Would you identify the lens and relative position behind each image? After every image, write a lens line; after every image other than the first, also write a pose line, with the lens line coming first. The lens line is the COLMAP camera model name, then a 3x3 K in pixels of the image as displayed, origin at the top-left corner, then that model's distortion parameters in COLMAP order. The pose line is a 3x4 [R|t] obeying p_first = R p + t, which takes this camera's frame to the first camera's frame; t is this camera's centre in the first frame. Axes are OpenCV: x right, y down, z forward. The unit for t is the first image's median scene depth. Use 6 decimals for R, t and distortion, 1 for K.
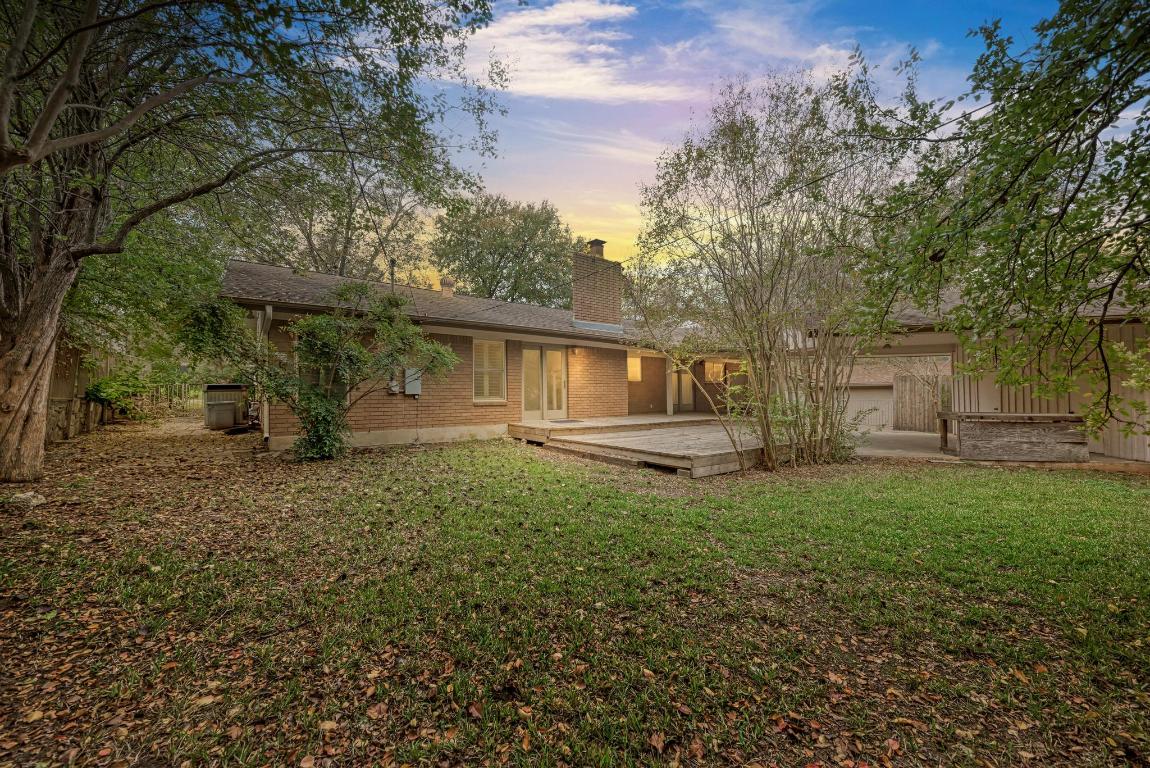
lens RADIAL K [[423.3, 0, 576.1], [0, 423.3, 386.7], [0, 0, 1]] dist [0.000046, -0.000045]
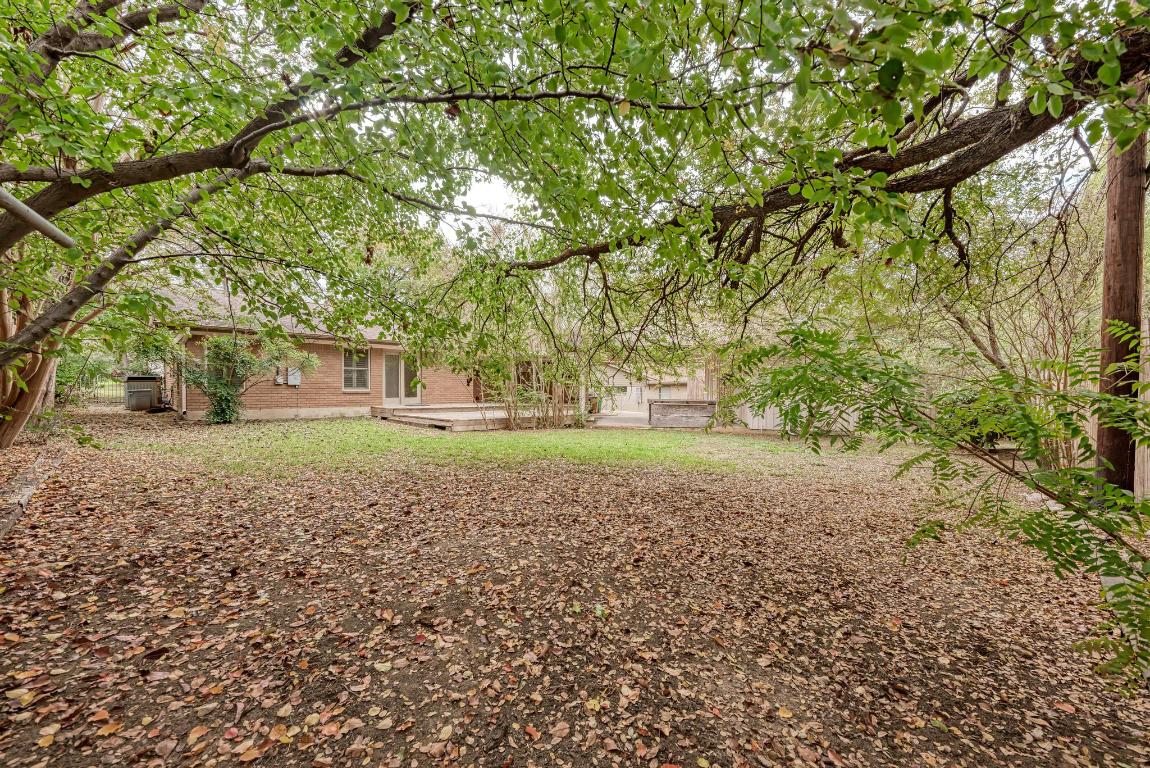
lens RADIAL K [[423.3, 0, 573.8], [0, 423.3, 385.5], [0, 0, 1]] dist [0.000046, -0.000045]
pose [[0.989093, 0.007722, 0.147089, 0.446079], [-0.008929, 0.999932, 0.007544, 0.000798], [-0.147020, -0.008775, 0.989095, -0.737109]]
